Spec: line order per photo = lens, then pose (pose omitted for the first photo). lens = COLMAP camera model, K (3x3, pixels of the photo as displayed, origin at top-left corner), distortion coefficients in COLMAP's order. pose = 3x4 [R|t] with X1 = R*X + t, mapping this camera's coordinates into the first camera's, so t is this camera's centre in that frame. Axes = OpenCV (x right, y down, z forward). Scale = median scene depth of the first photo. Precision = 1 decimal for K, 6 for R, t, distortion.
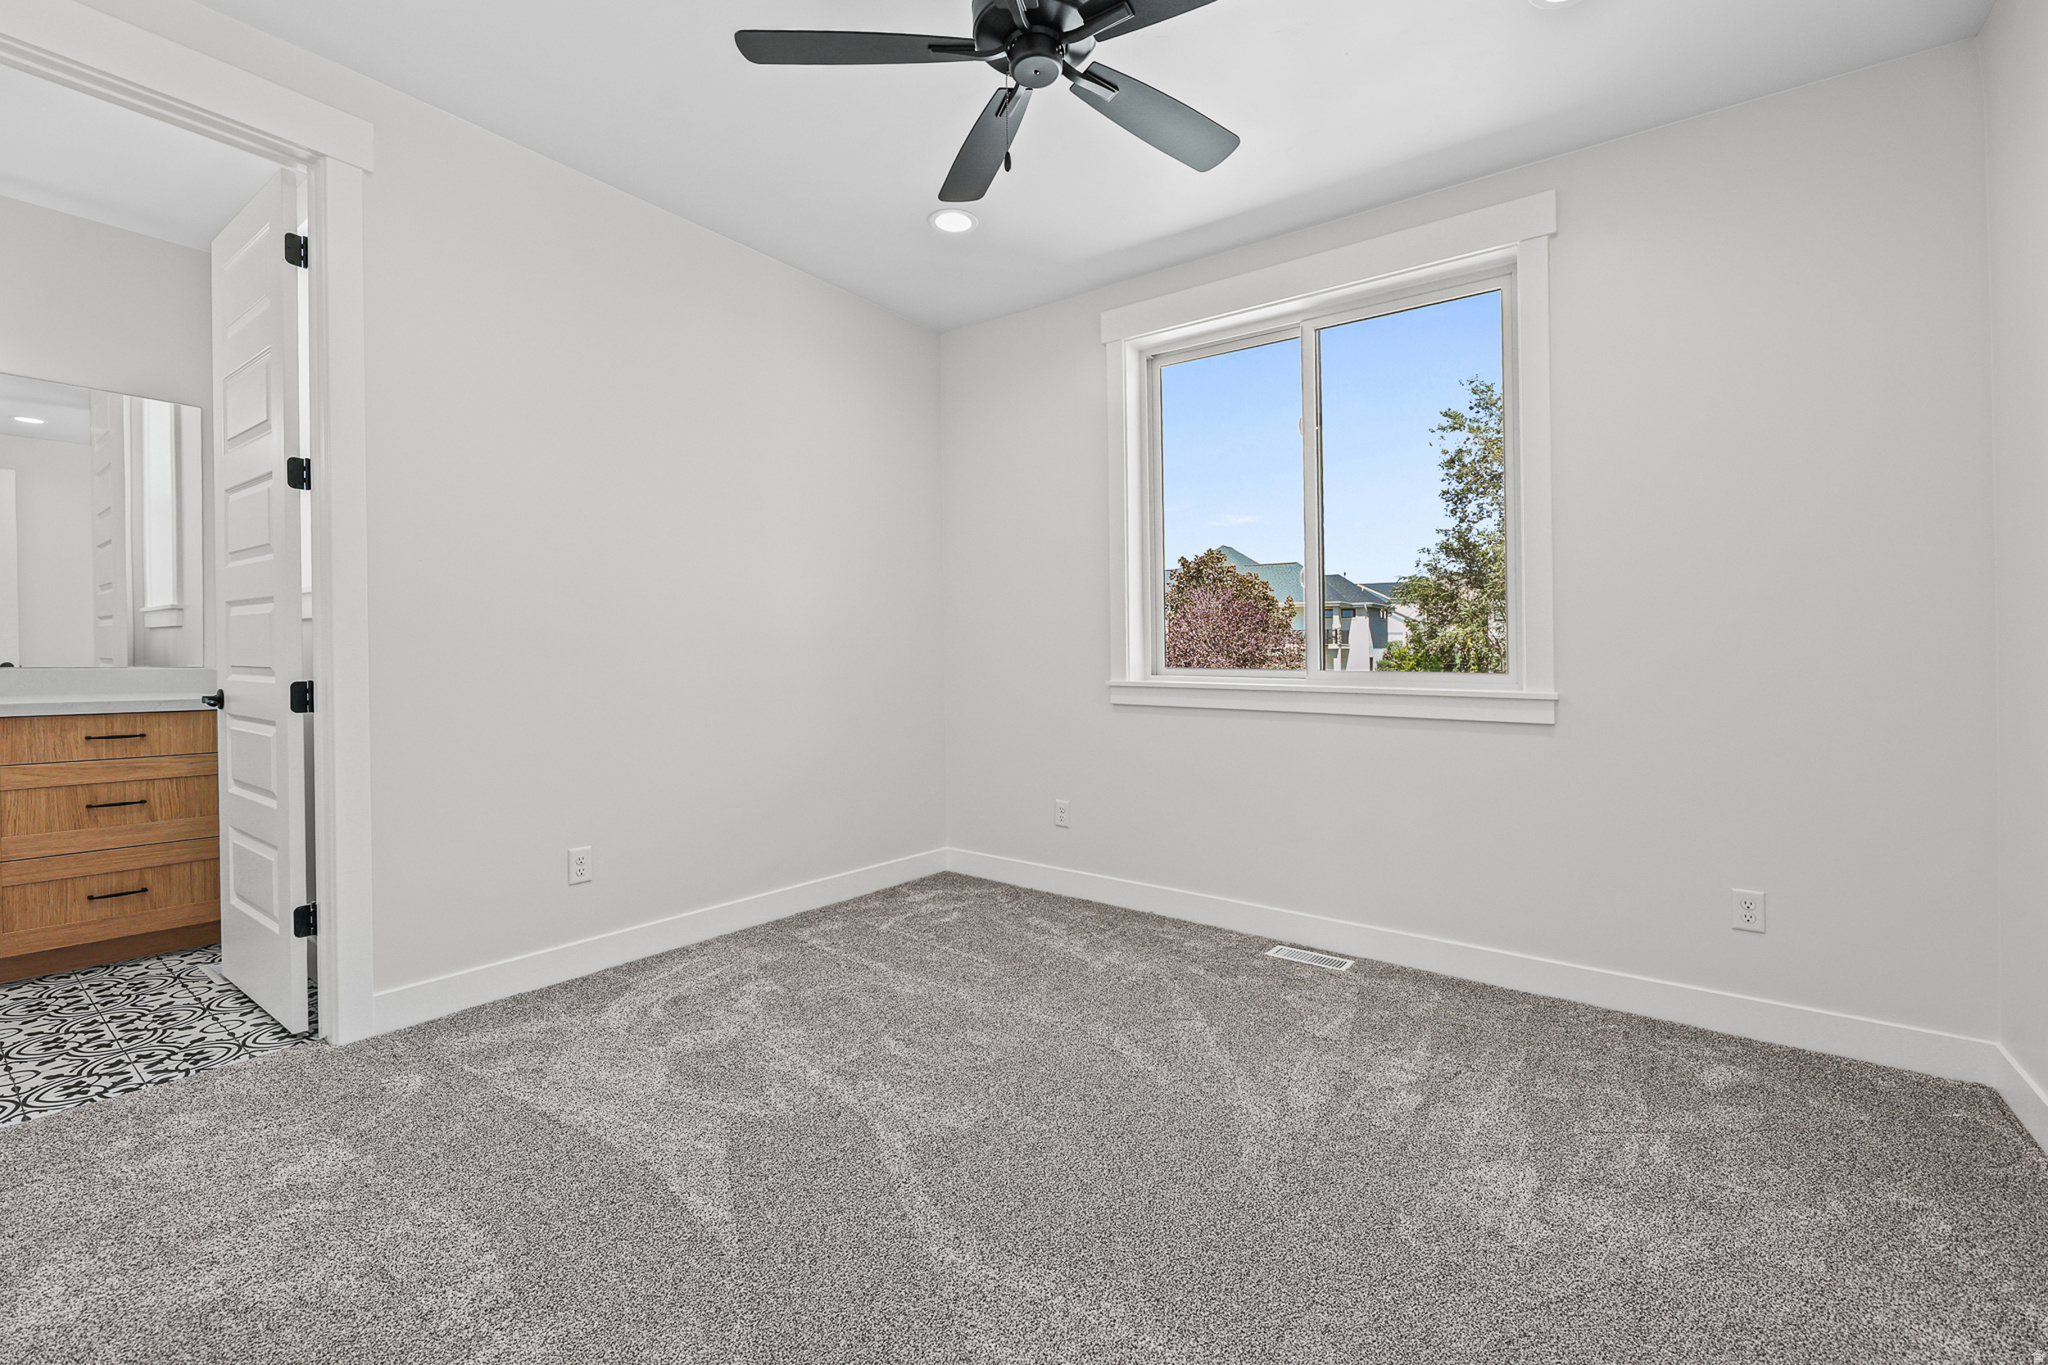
lens RADIAL K [[868.3, 0, 1023.3], [0, 868.3, 615.5], [0, 0, 1]] dist [-0.000548, -0.000071]
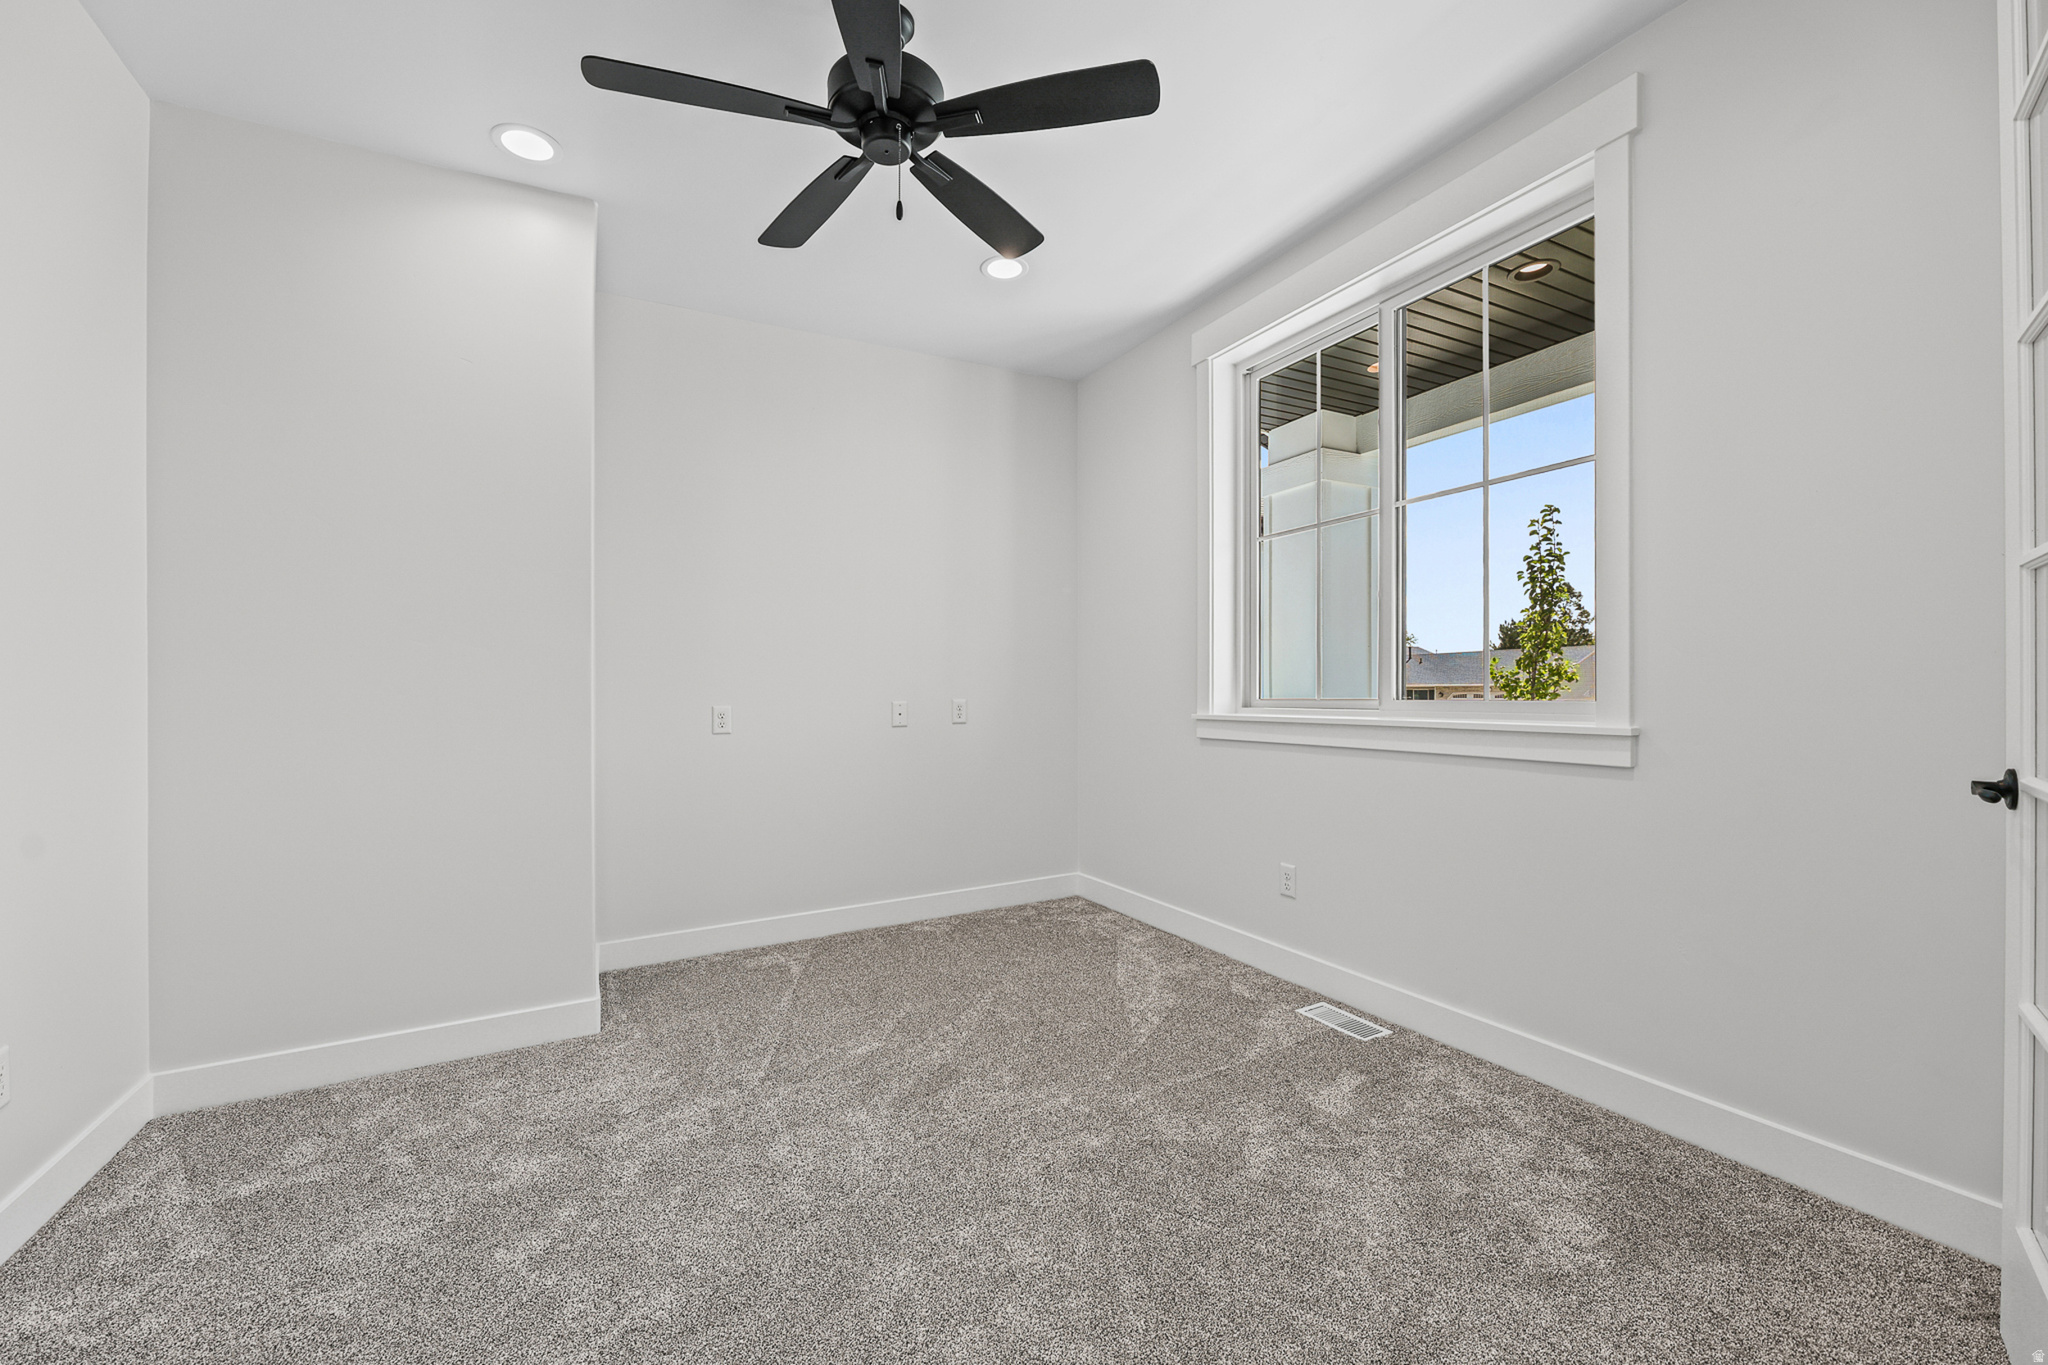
lens RADIAL K [[851.0, 0, 1014.3], [0, 851.0, 682.2], [0, 0, 1]] dist [-0.001334, -0.000399]
pose [[0.902984, -0.018253, -0.429286, 0.385728], [0.033243, 0.999070, 0.027444, 0.007502], [0.428386, -0.039053, 0.902752, 0.060608]]
